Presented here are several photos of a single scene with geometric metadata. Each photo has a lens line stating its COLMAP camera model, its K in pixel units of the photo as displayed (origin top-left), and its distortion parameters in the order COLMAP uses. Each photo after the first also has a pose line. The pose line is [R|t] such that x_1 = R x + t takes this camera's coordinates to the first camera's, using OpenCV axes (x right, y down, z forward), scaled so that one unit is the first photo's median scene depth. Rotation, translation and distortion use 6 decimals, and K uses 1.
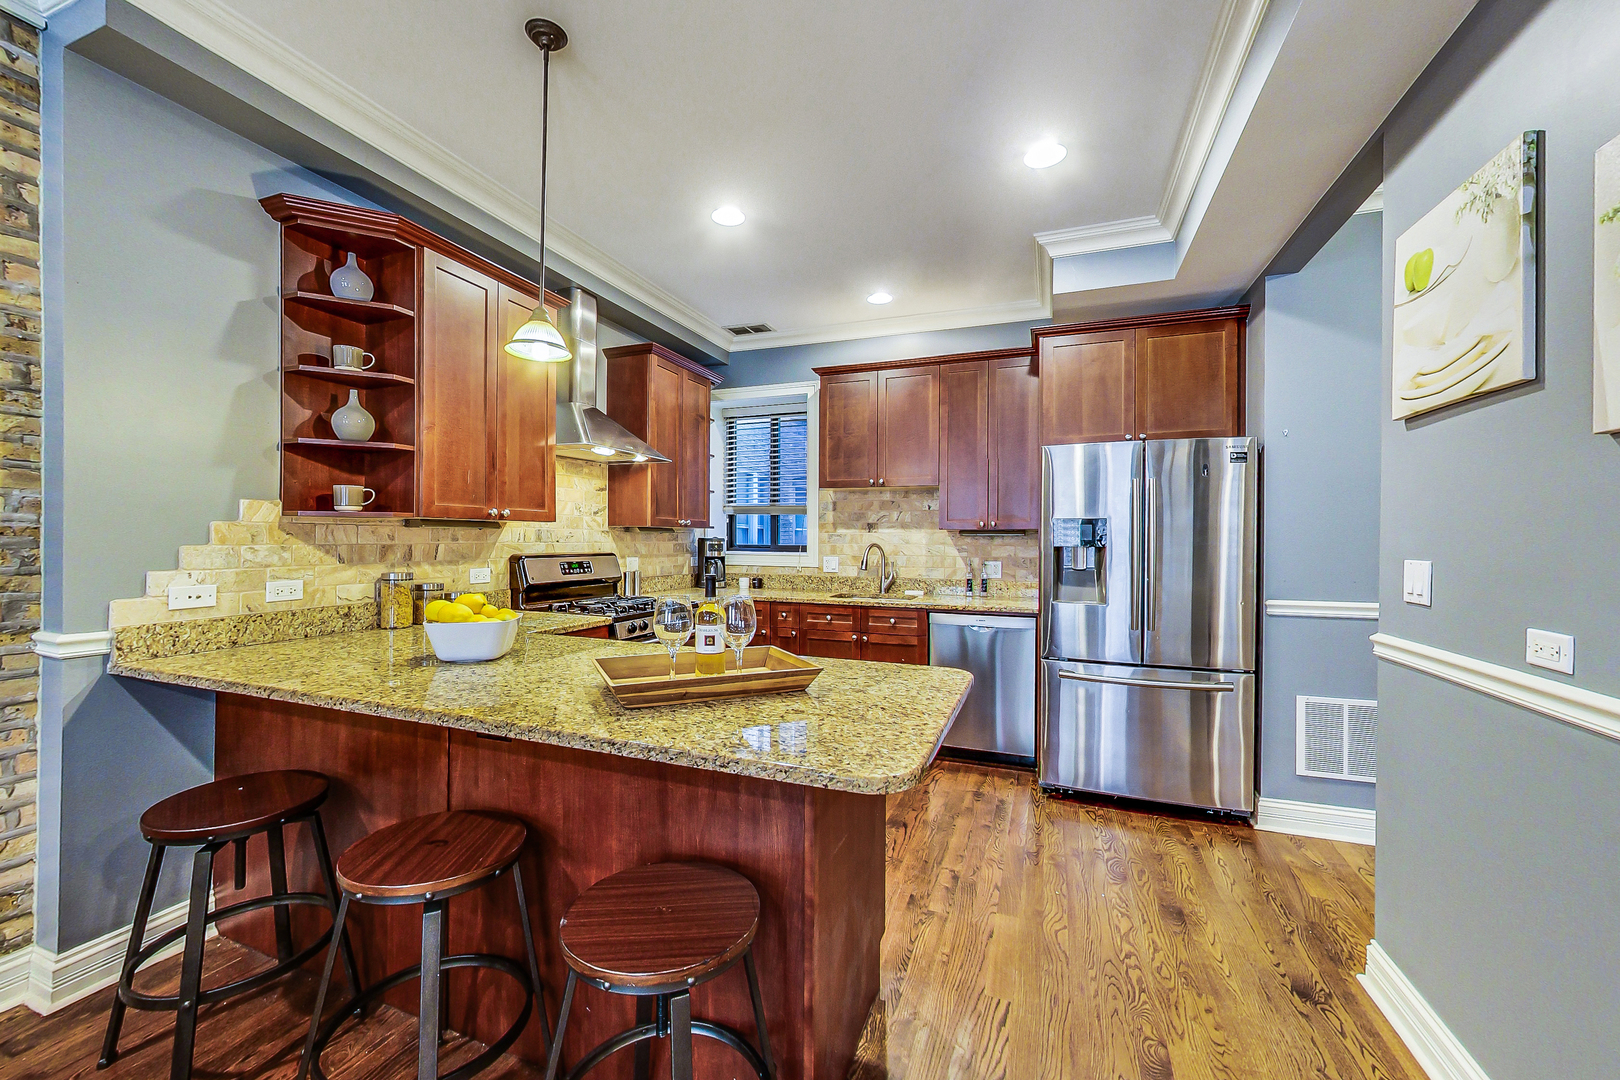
lens RADIAL K [[623.2, 0, 793.8], [0, 623.2, 536.6], [0, 0, 1]] dist [0.003452, -0.003951]
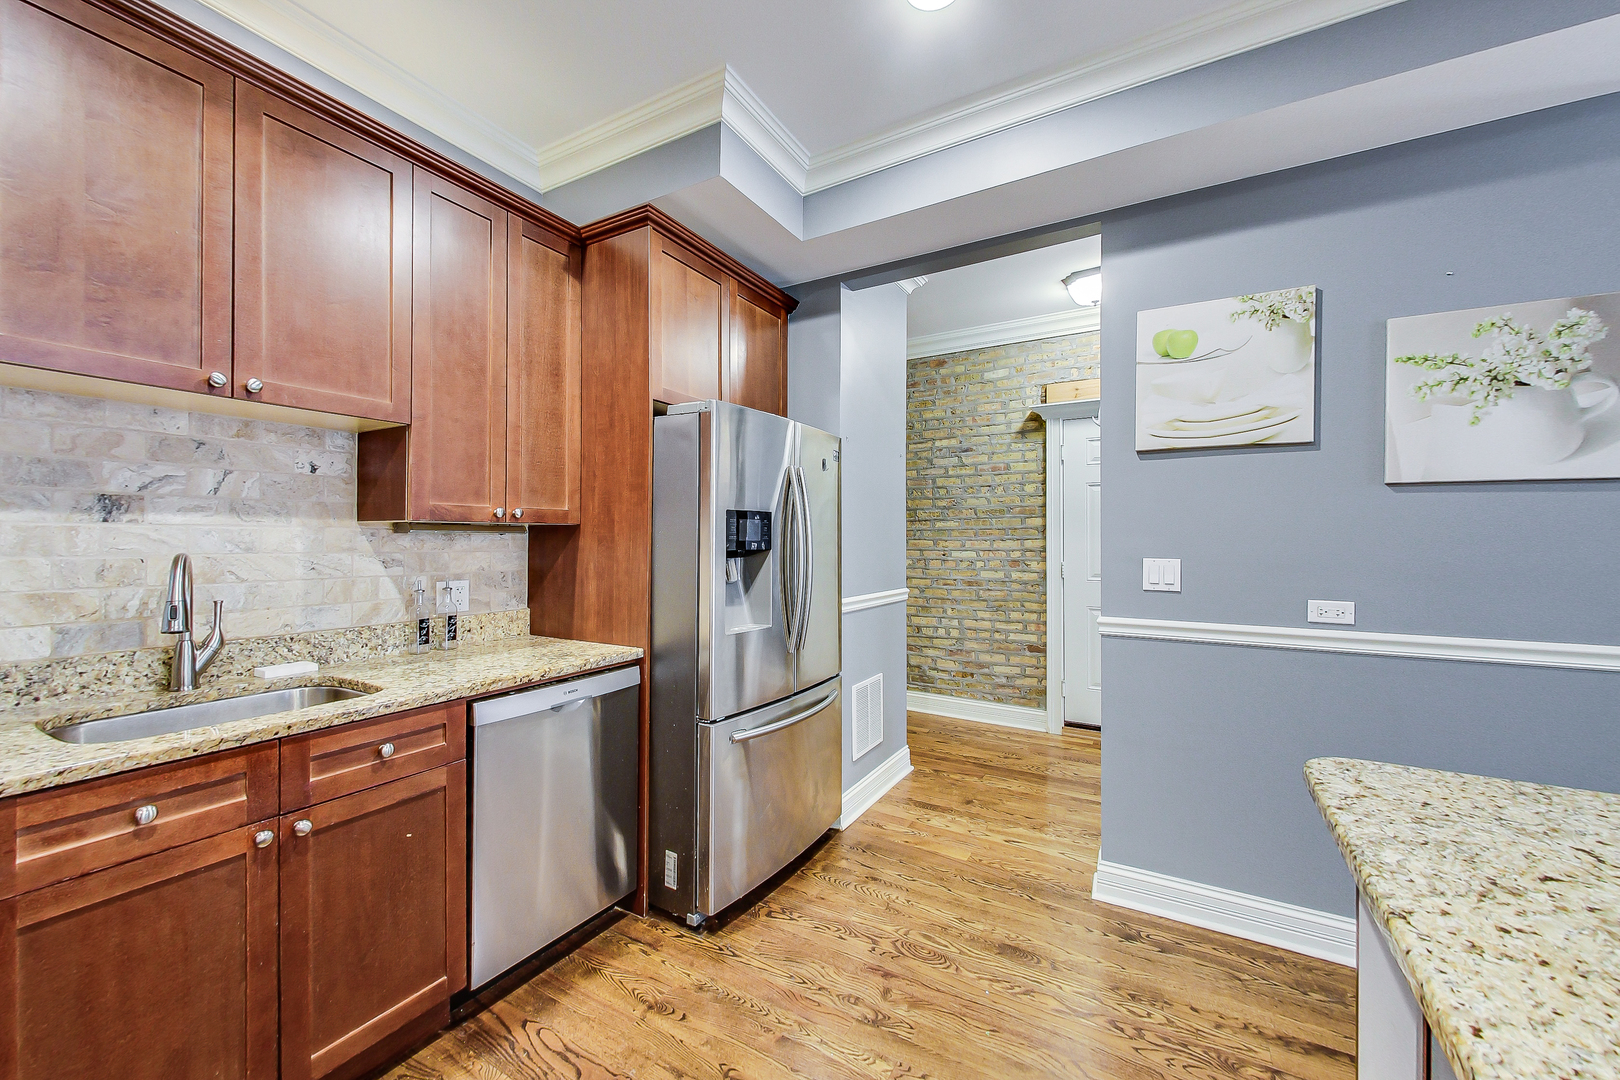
lens RADIAL K [[623.2, 0, 816.3], [0, 623.2, 539.7], [0, 0, 1]] dist [0.003452, -0.003951]
pose [[0.146340, -0.004333, 0.989225, -0.164180], [-0.007015, 0.999961, 0.005418, -0.001421], [-0.989209, -0.007732, 0.146304, 0.579031]]
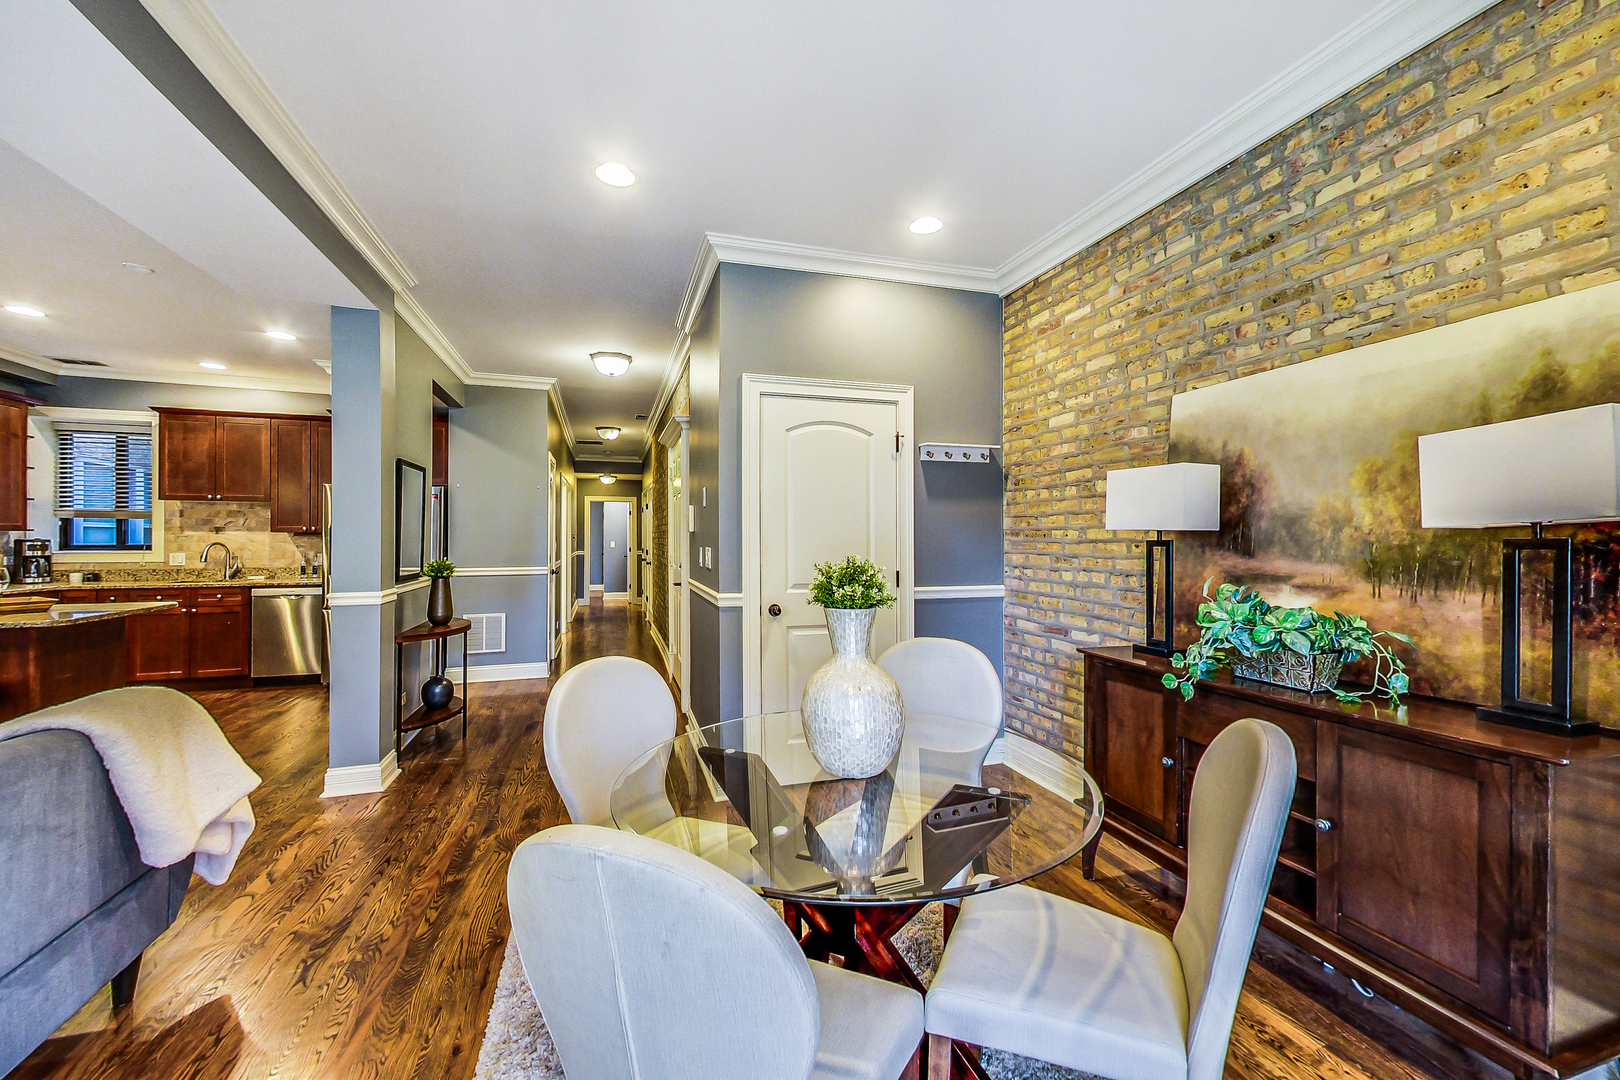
lens RADIAL K [[623.2, 0, 813.7], [0, 623.2, 538.9], [0, 0, 1]] dist [0.003452, -0.003951]
pose [[0.760274, -0.005467, 0.649579, 0.230205], [0.004414, 0.999985, 0.003250, 0.004654], [-0.649587, 0.000396, 0.760287, -0.834729]]
